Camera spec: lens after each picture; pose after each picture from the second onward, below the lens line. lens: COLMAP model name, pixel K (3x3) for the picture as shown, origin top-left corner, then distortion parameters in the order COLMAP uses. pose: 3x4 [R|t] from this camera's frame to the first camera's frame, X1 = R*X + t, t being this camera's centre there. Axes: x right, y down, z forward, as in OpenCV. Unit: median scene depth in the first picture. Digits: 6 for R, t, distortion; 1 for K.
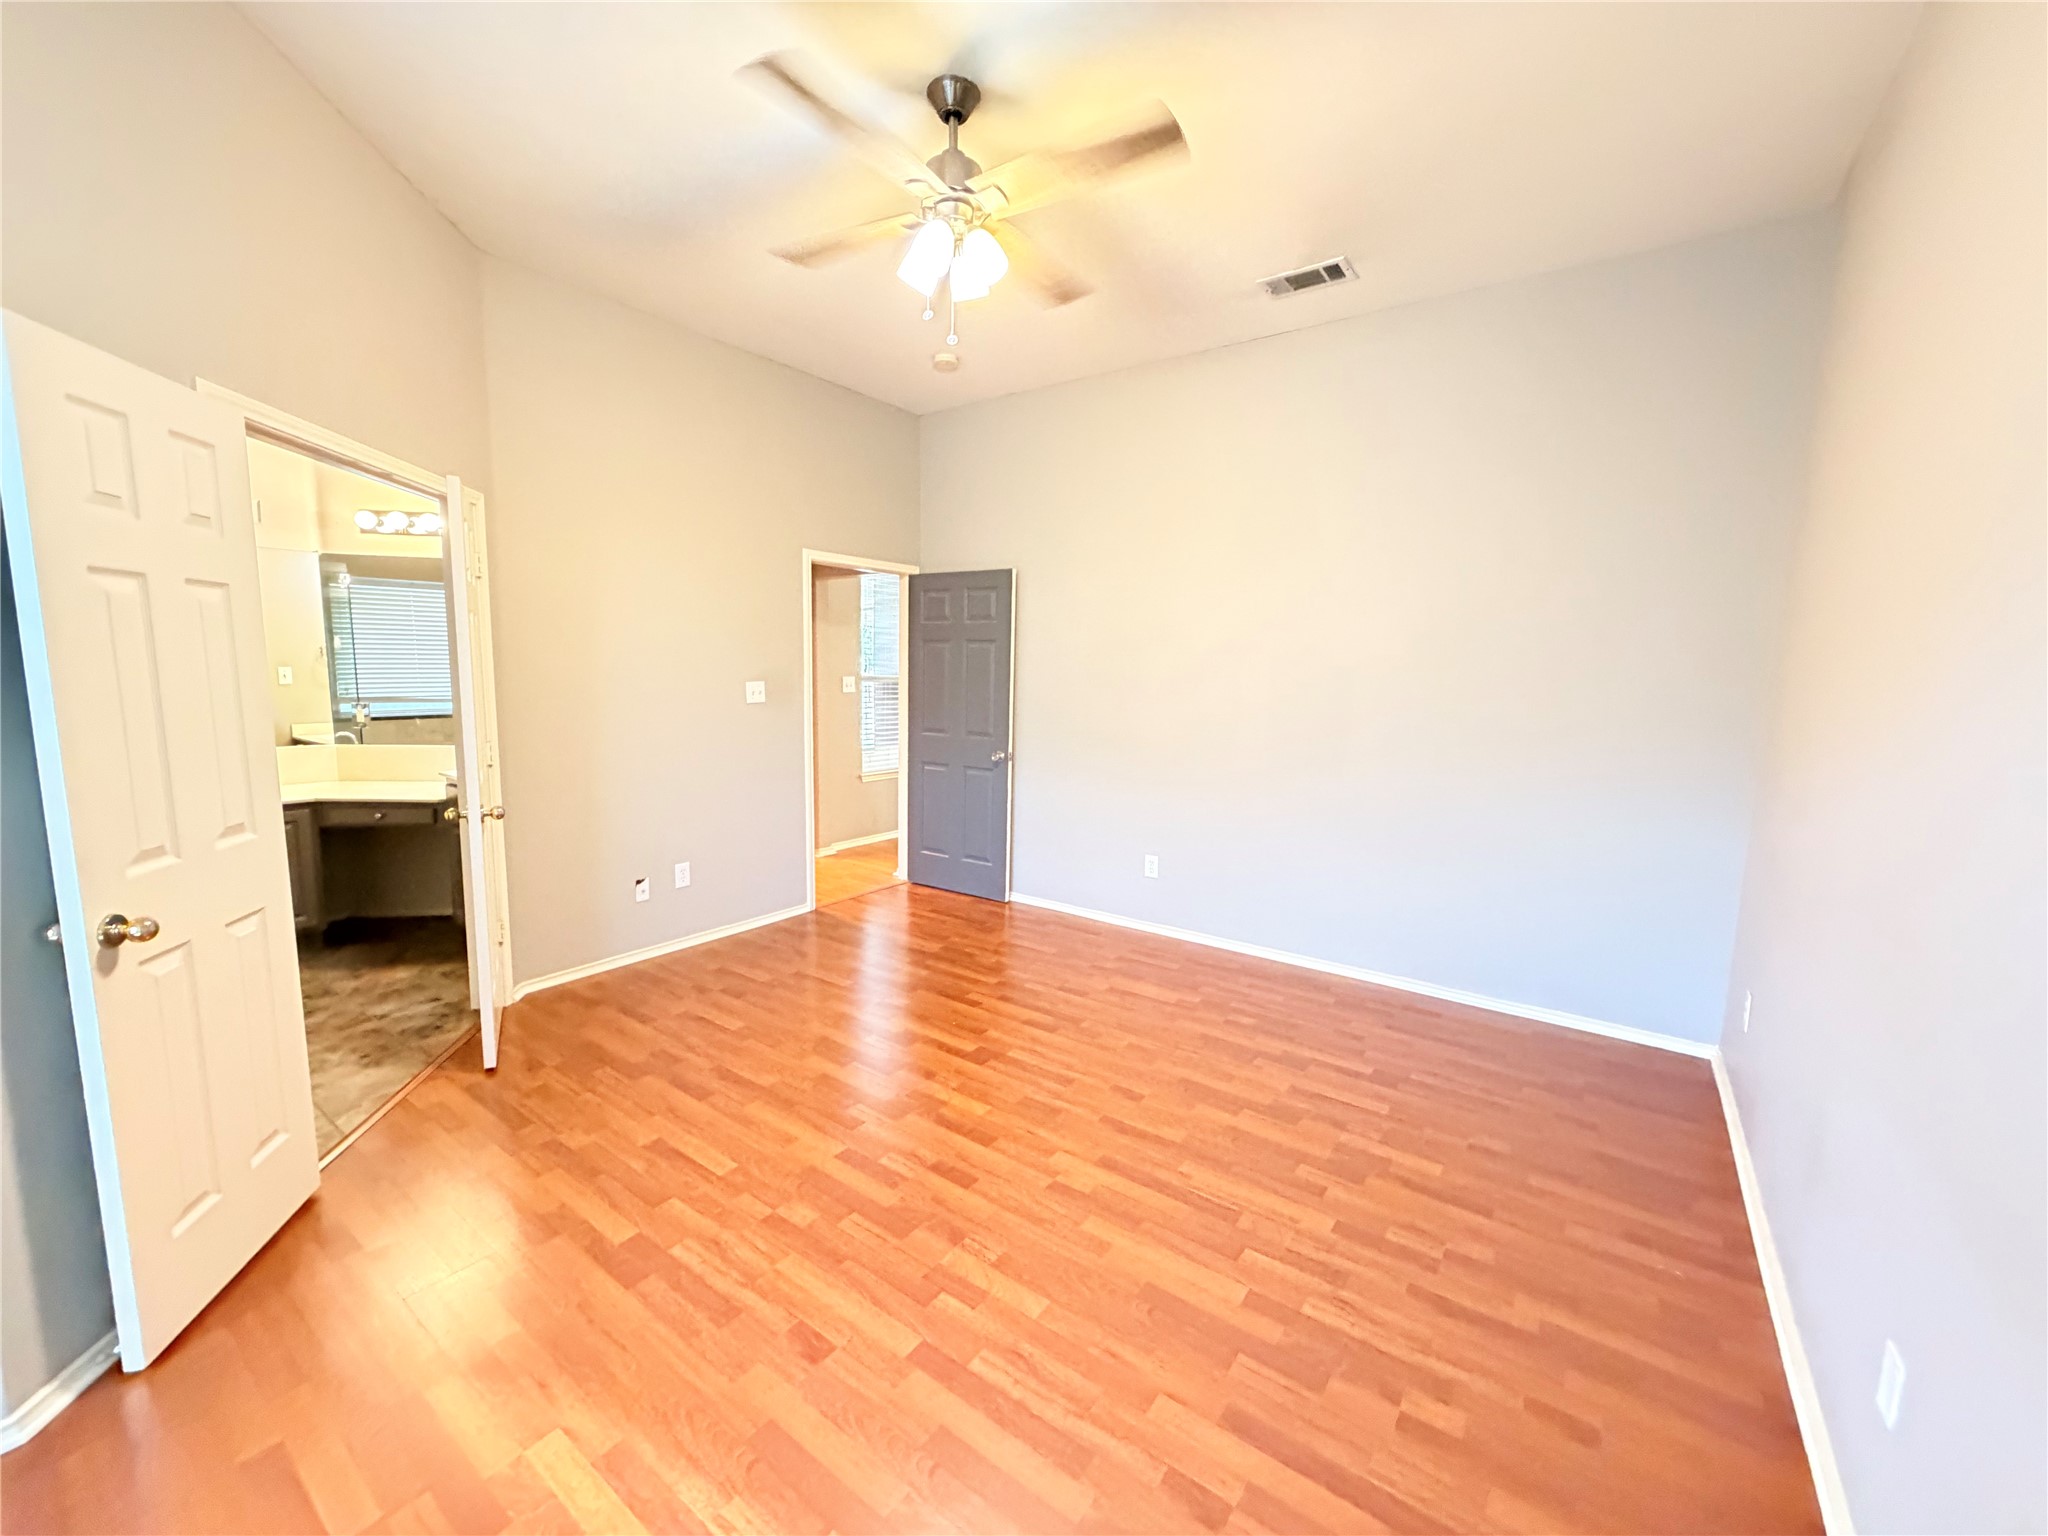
lens RADIAL K [[813.8, 0, 1019.4], [0, 813.8, 777.4], [0, 0, 1]] dist [-0.001088, 0.000263]
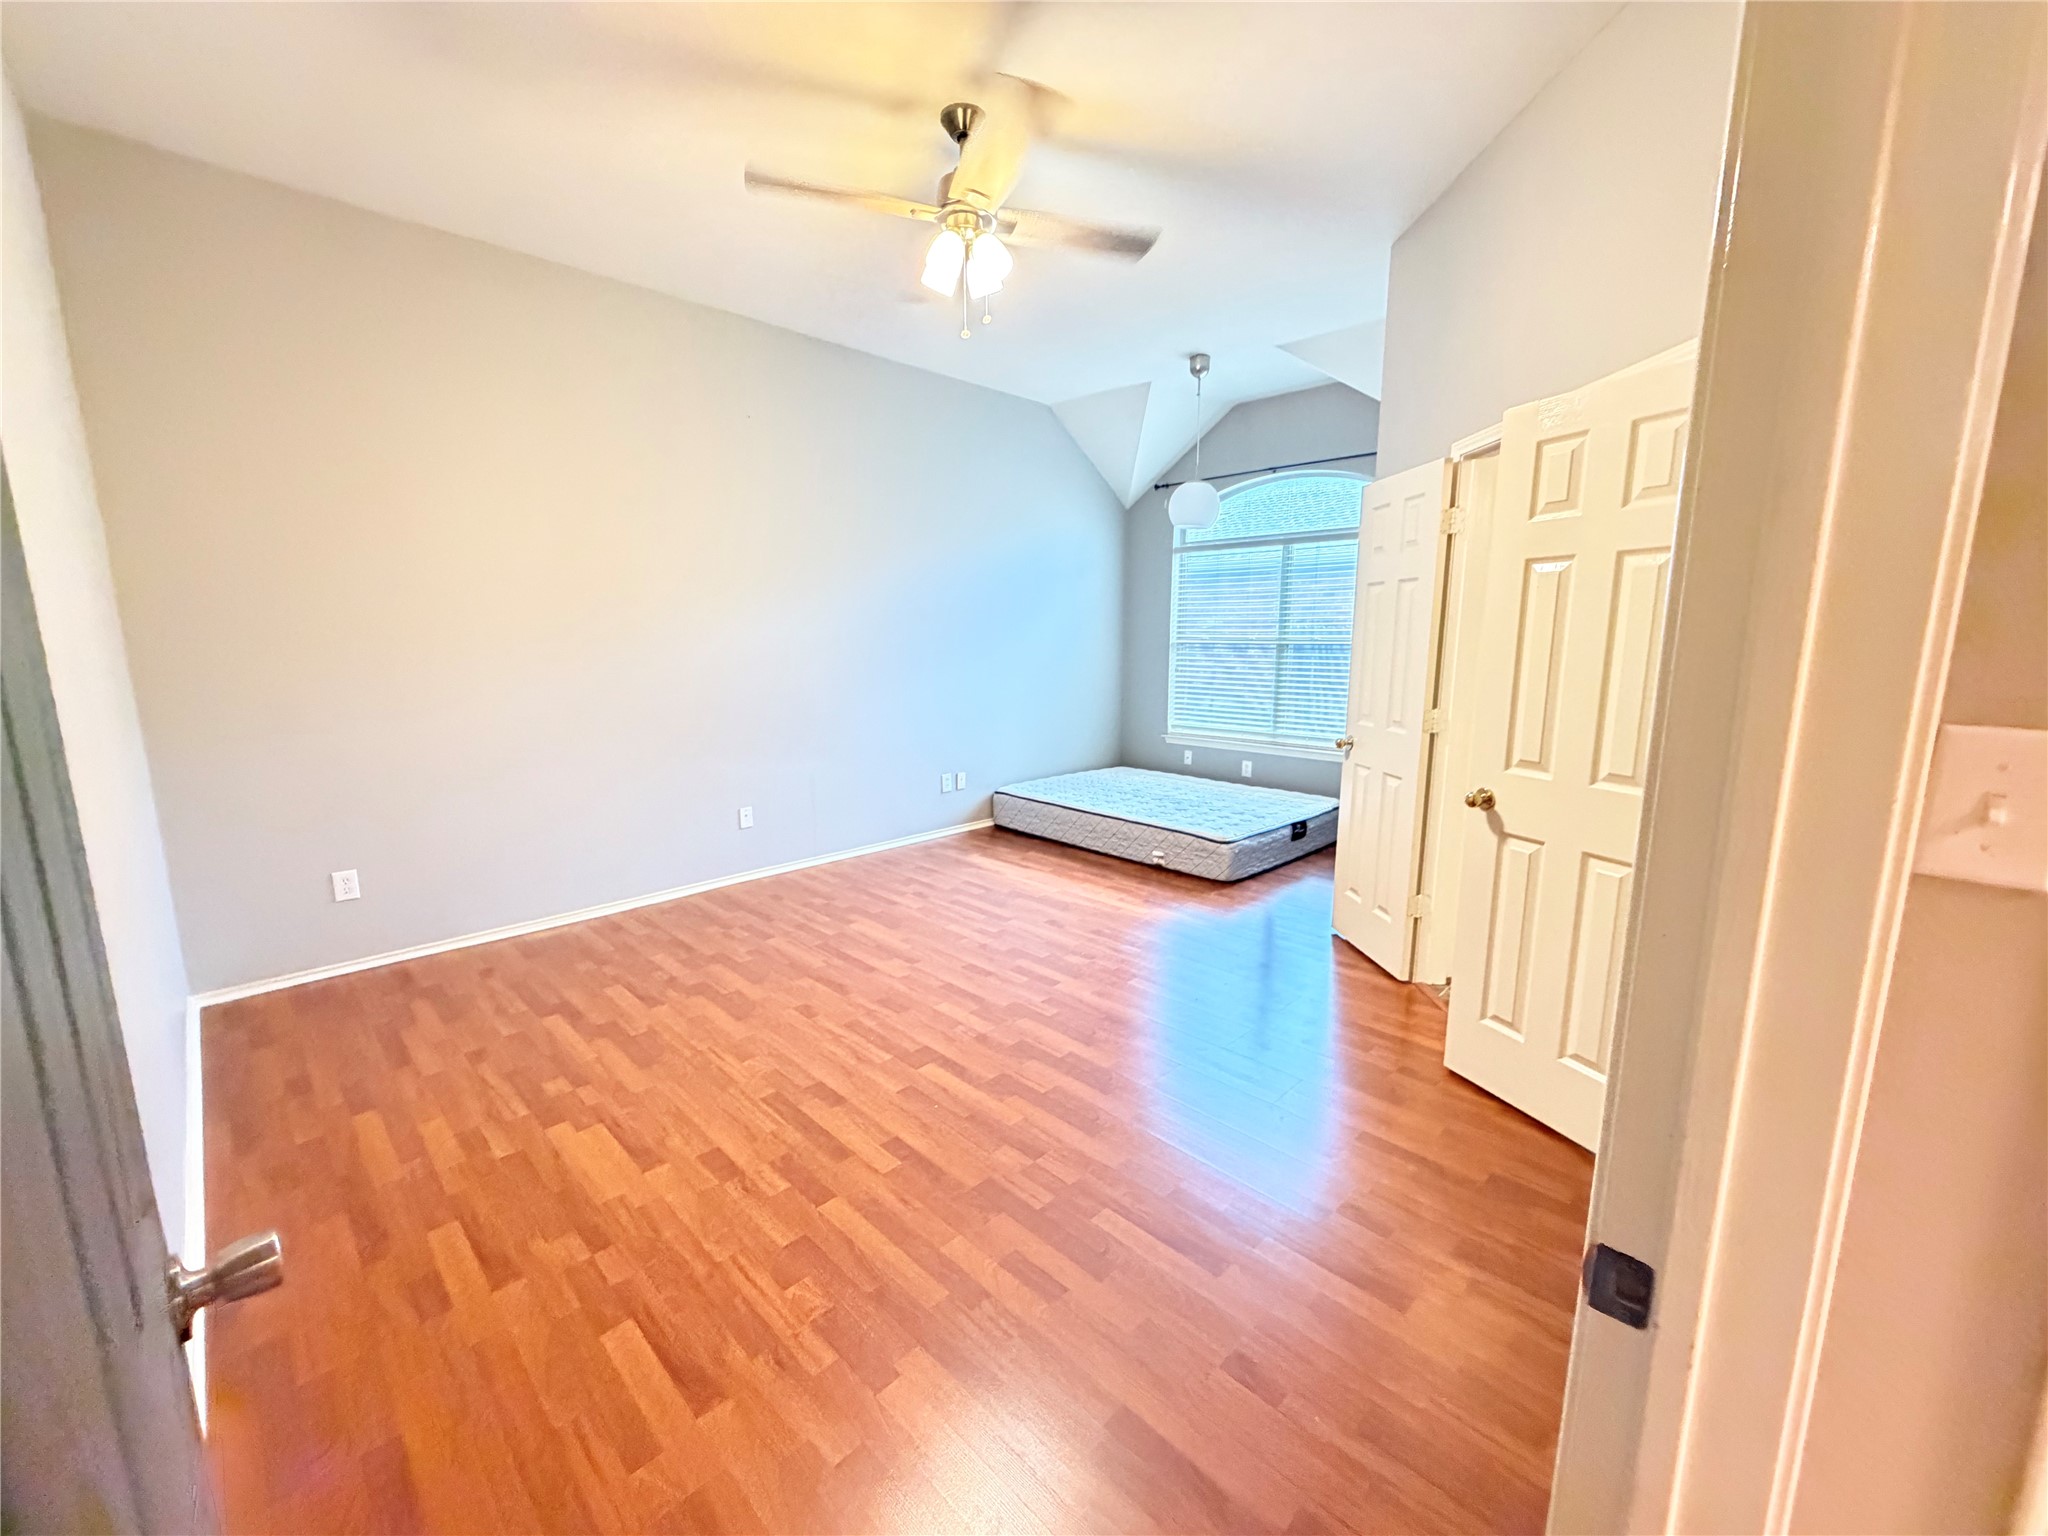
lens RADIAL K [[813.8, 0, 1027.3], [0, 813.8, 762.8], [0, 0, 1]] dist [-0.001088, 0.000263]
pose [[-0.989768, -0.039189, 0.137200, -0.326309], [0.003059, 0.955496, 0.294988, -0.275136], [-0.142655, 0.292389, -0.945599, 2.078263]]
